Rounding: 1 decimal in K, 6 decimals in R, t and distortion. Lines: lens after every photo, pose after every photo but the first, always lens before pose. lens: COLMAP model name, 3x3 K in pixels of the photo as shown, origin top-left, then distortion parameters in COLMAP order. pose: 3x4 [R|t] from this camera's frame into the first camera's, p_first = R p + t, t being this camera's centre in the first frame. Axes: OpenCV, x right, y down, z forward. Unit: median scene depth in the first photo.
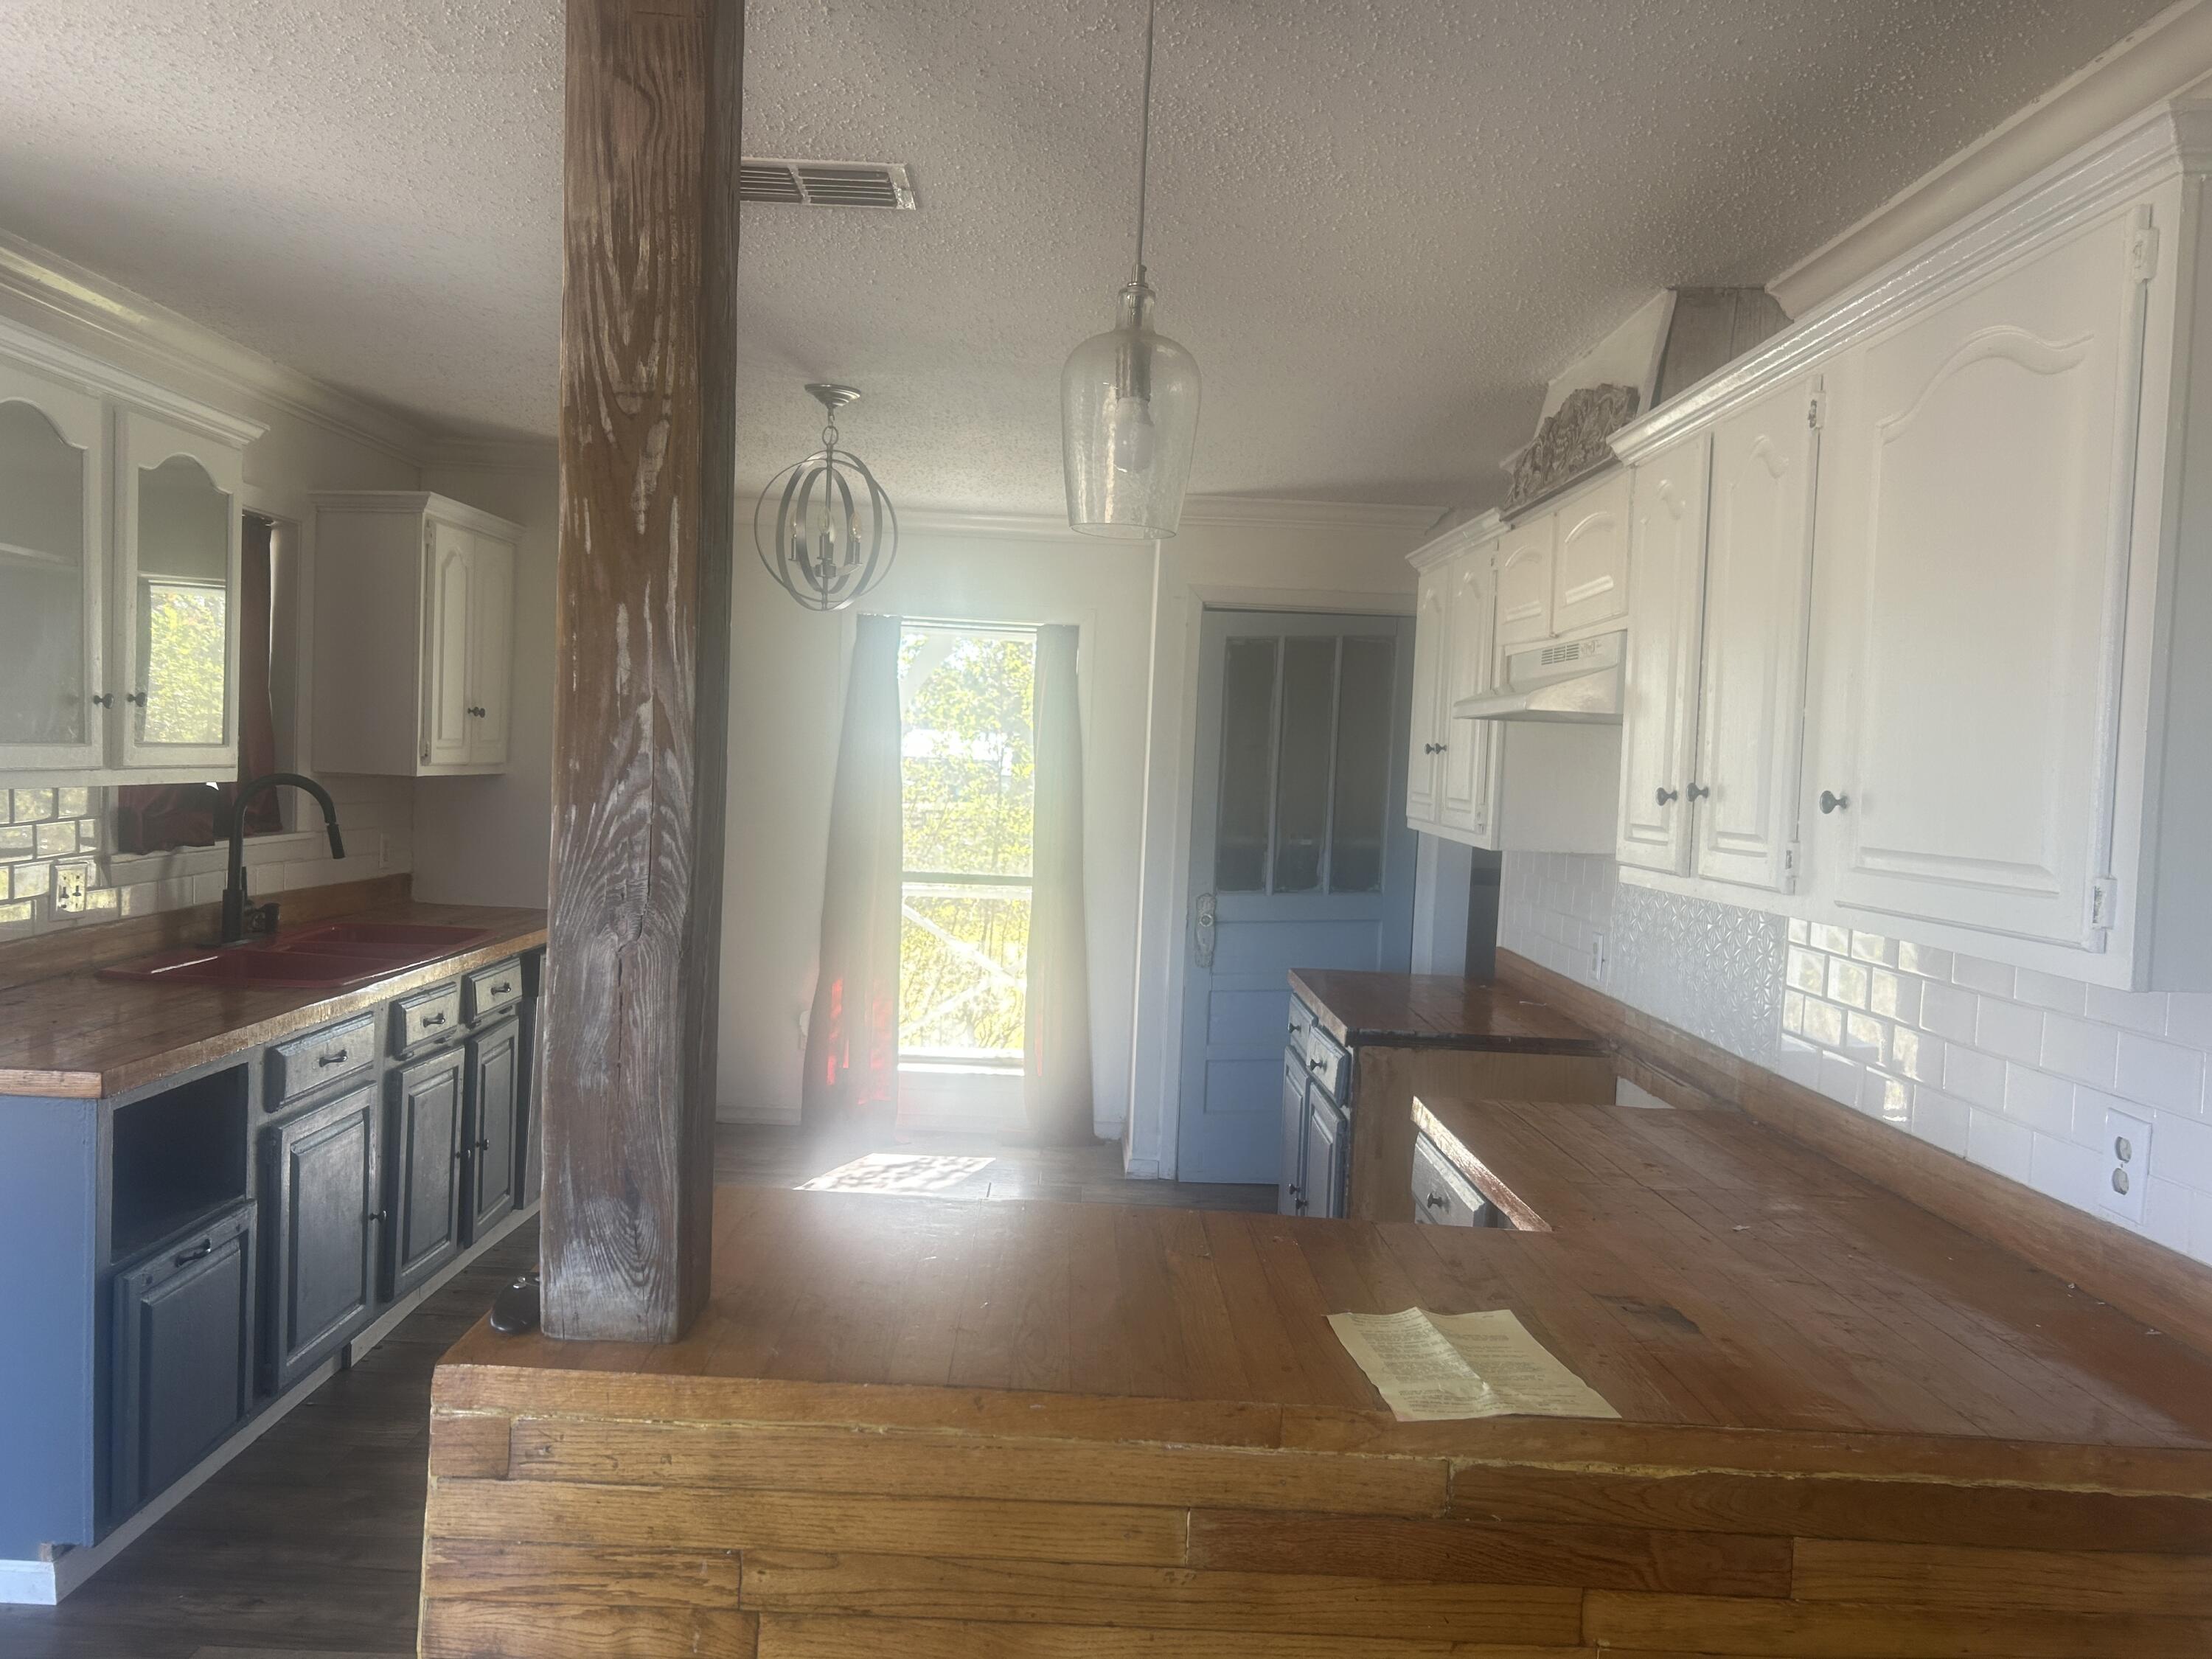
lens RADIAL K [[1649.9, 0, 1106.0], [0, 1649.9, 829.5], [0, 0, 1]] dist [0.004806, 0.003812]
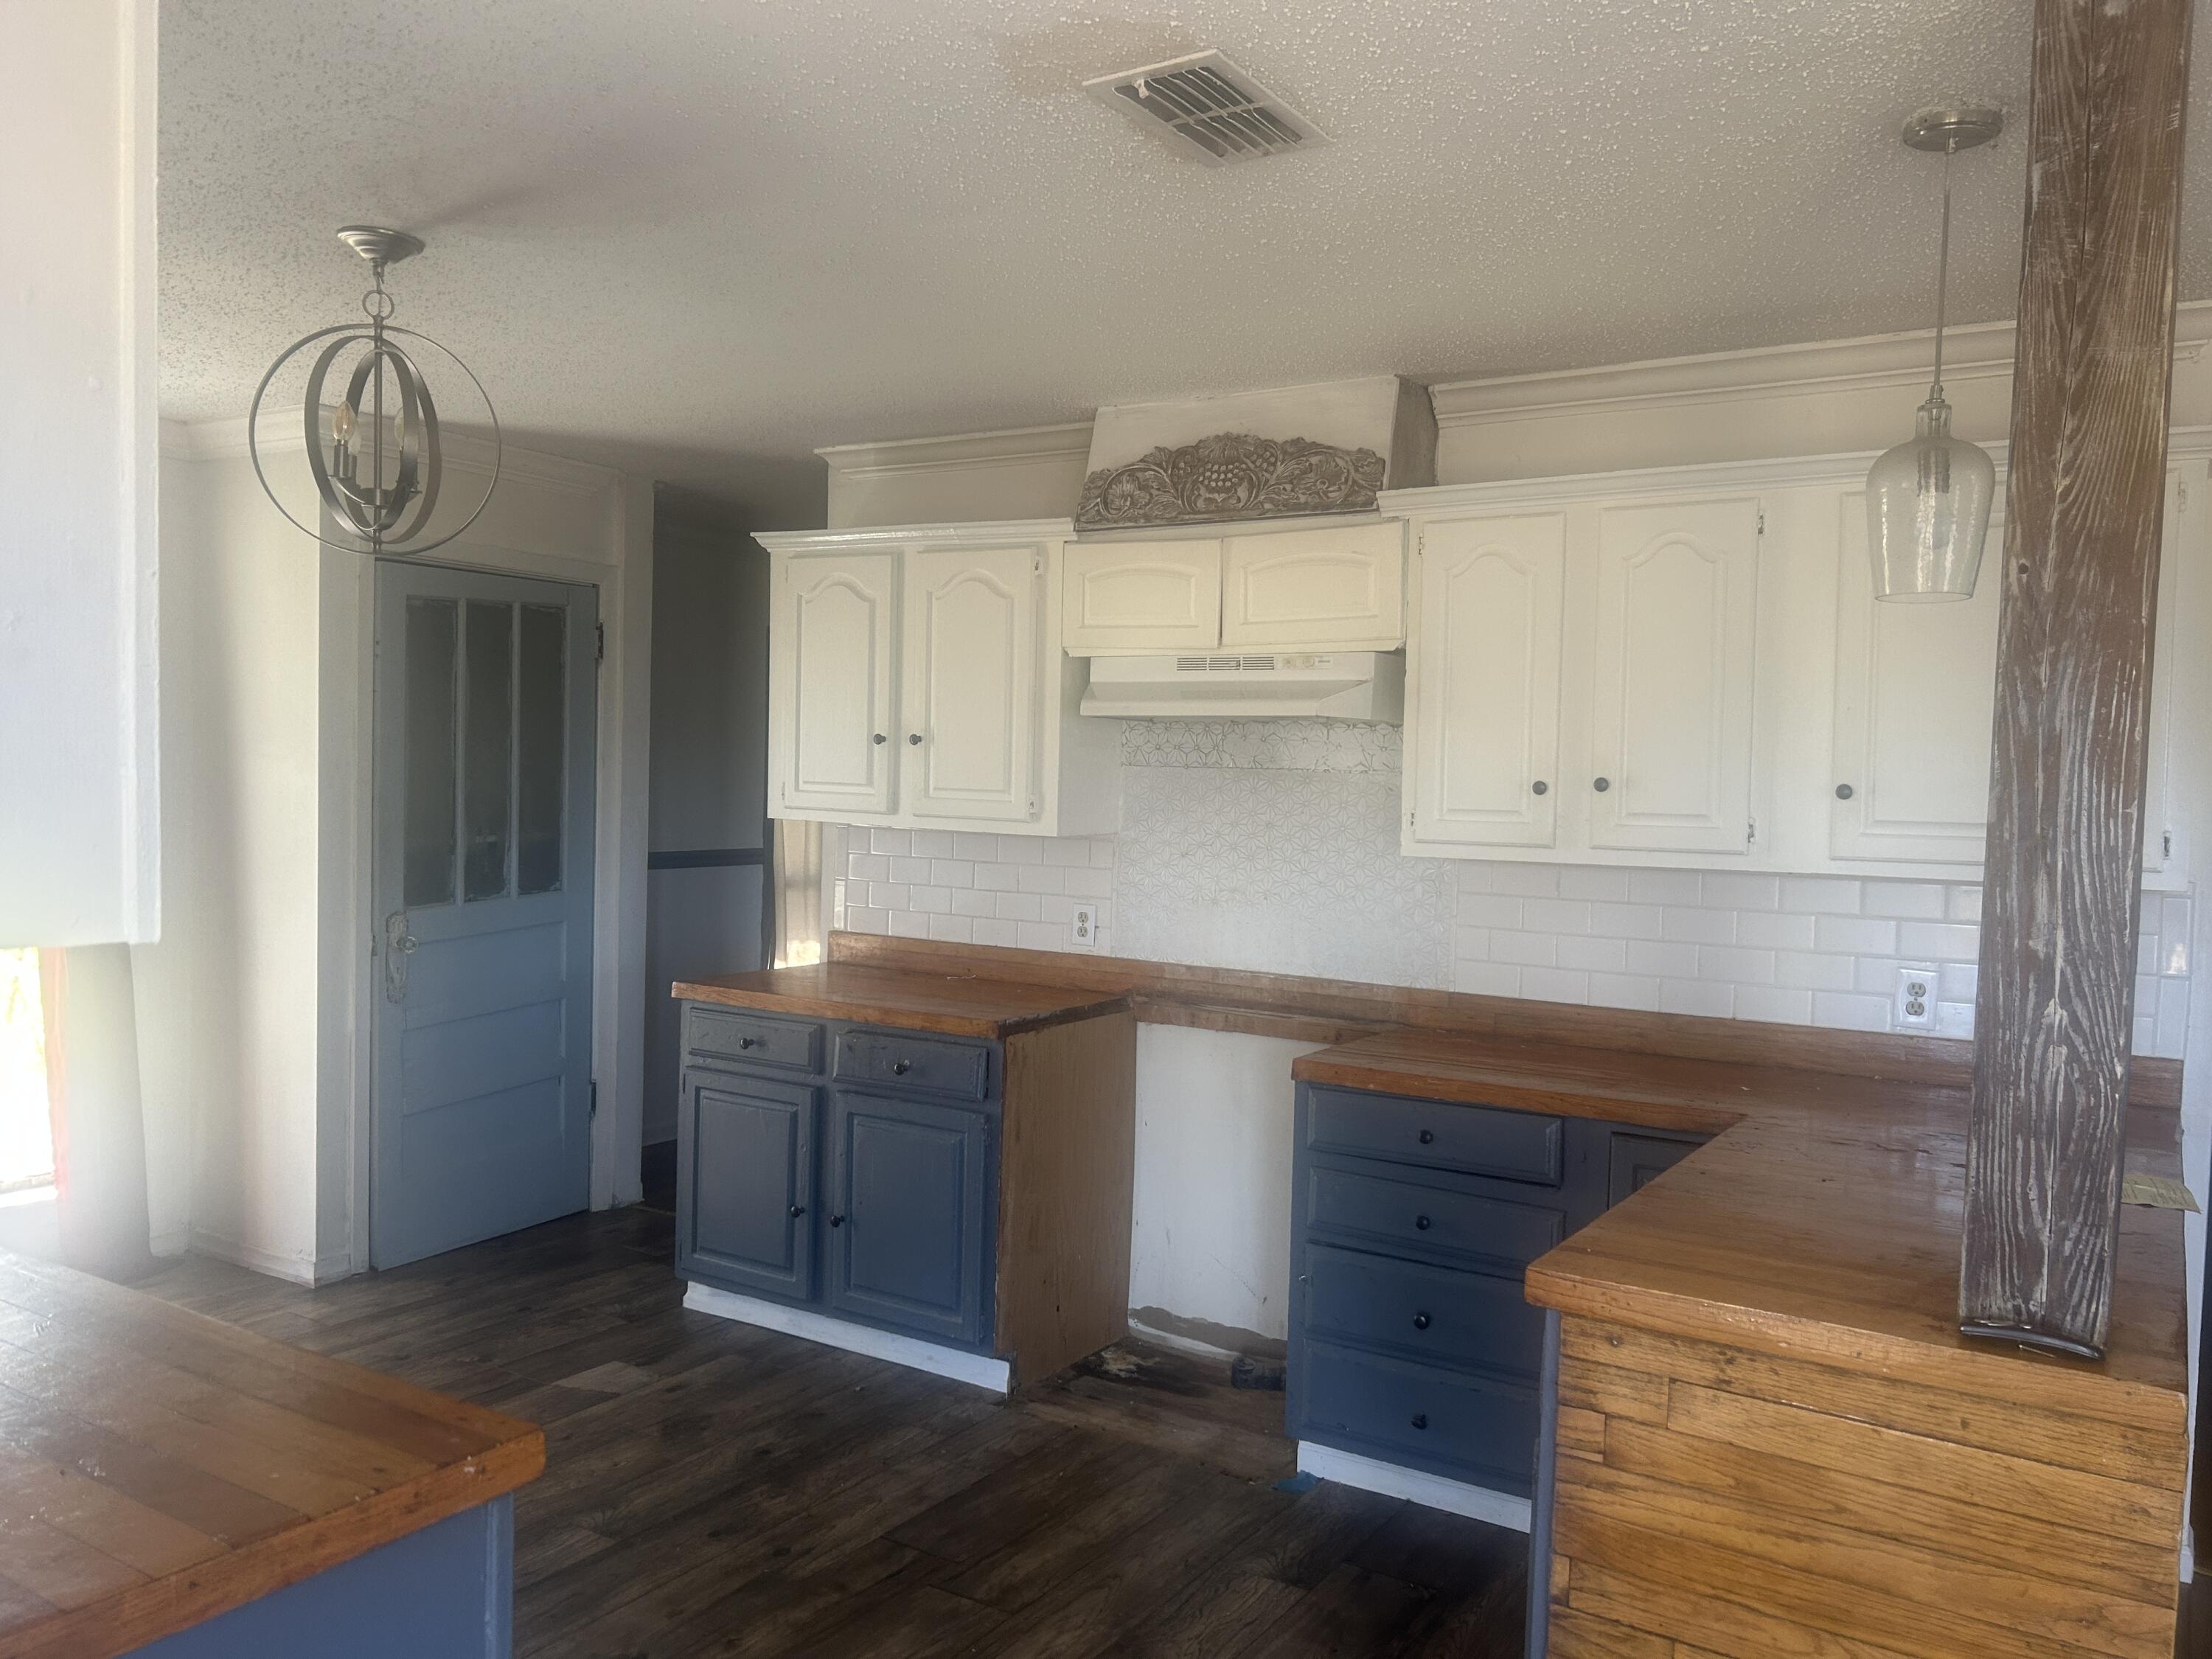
lens RADIAL K [[1633.3, 0, 1106.0], [0, 1633.3, 829.5], [0, 0, 1]] dist [0.074863, -0.096537]
pose [[0.544969, -0.060451, 0.836274, -0.427004], [0.035798, 0.998166, 0.048826, -0.028685], [-0.837692, 0.003328, 0.546133, 0.261608]]
